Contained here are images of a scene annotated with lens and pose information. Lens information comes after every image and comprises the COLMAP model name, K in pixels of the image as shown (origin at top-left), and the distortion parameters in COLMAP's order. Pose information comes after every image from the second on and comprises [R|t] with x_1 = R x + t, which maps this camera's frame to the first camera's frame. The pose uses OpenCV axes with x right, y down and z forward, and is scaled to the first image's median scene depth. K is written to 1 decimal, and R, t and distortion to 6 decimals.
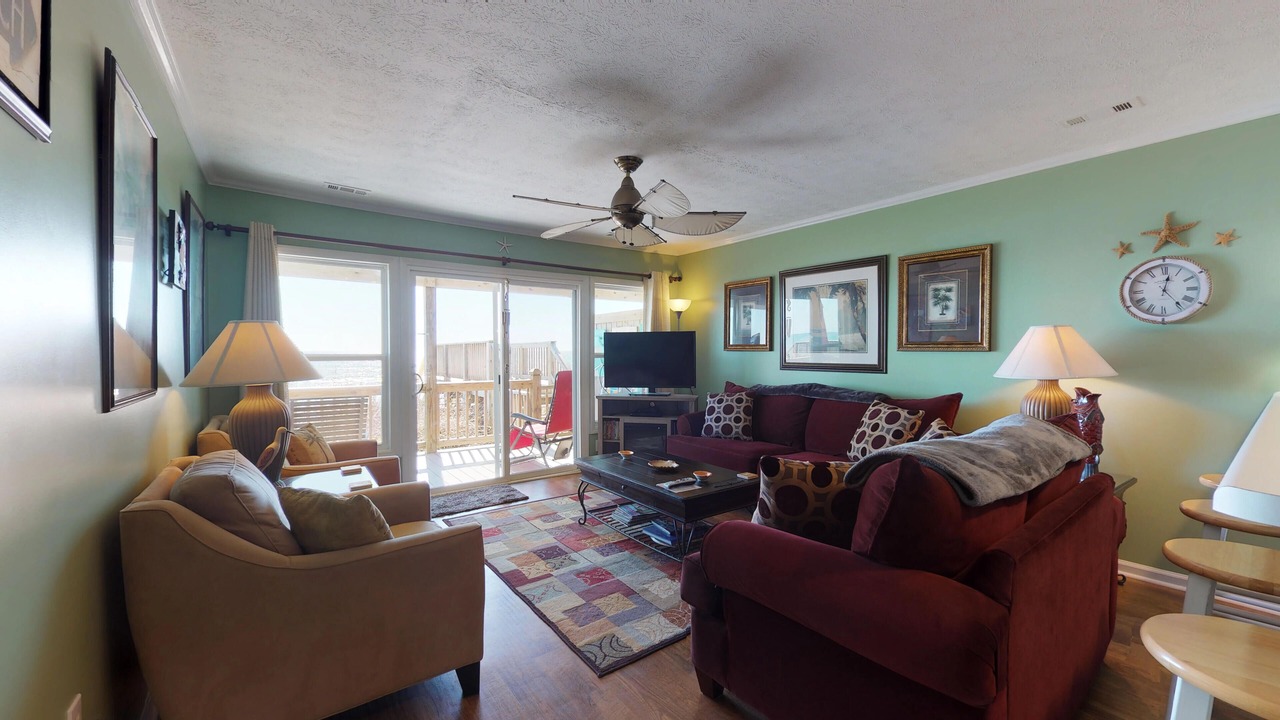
lens RADIAL K [[493.0, 0, 640.0], [0, 493.0, 360.0], [0, 0, 1]] dist [-0.000389, -0.000039]
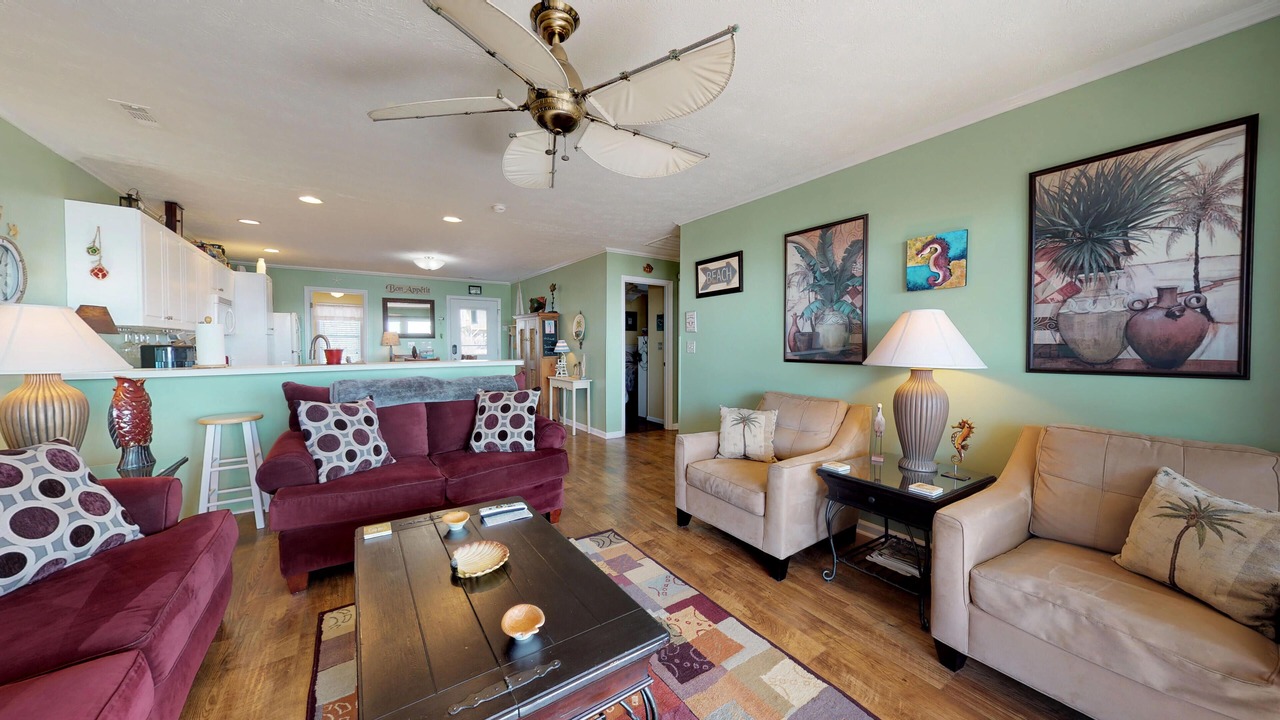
lens RADIAL K [[493.0, 0, 640.0], [0, 493.0, 360.0], [0, 0, 1]] dist [-0.000389, -0.000039]
pose [[-0.998852, -0.004579, 0.047688, -0.120050], [-0.002964, 0.999421, 0.033897, -0.002363], [-0.047816, 0.033717, -0.998287, 1.249855]]
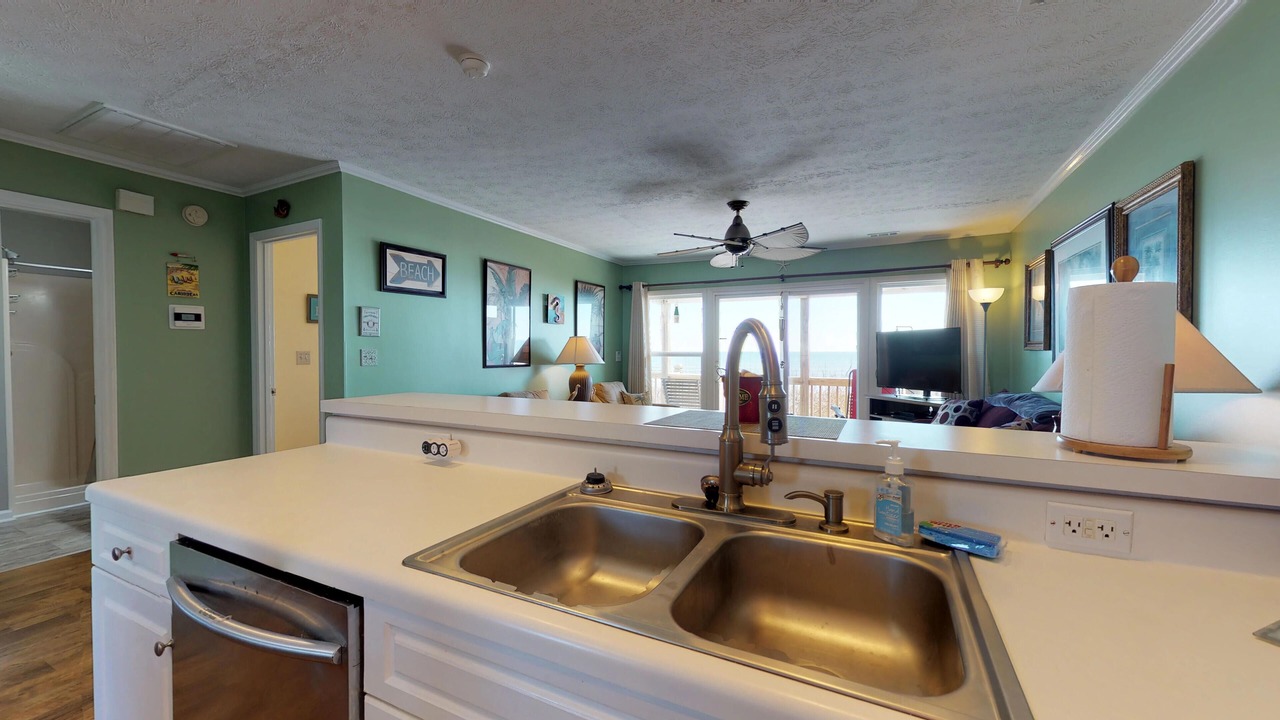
lens RADIAL K [[493.0, 0, 640.0], [0, 493.0, 360.0], [0, 0, 1]] dist [-0.000389, -0.000039]
pose [[0.455176, 0.015686, -0.890263, 0.756419], [-0.016866, 0.999817, 0.008993, -0.000393], [0.890242, 0.010921, 0.455357, 0.139874]]
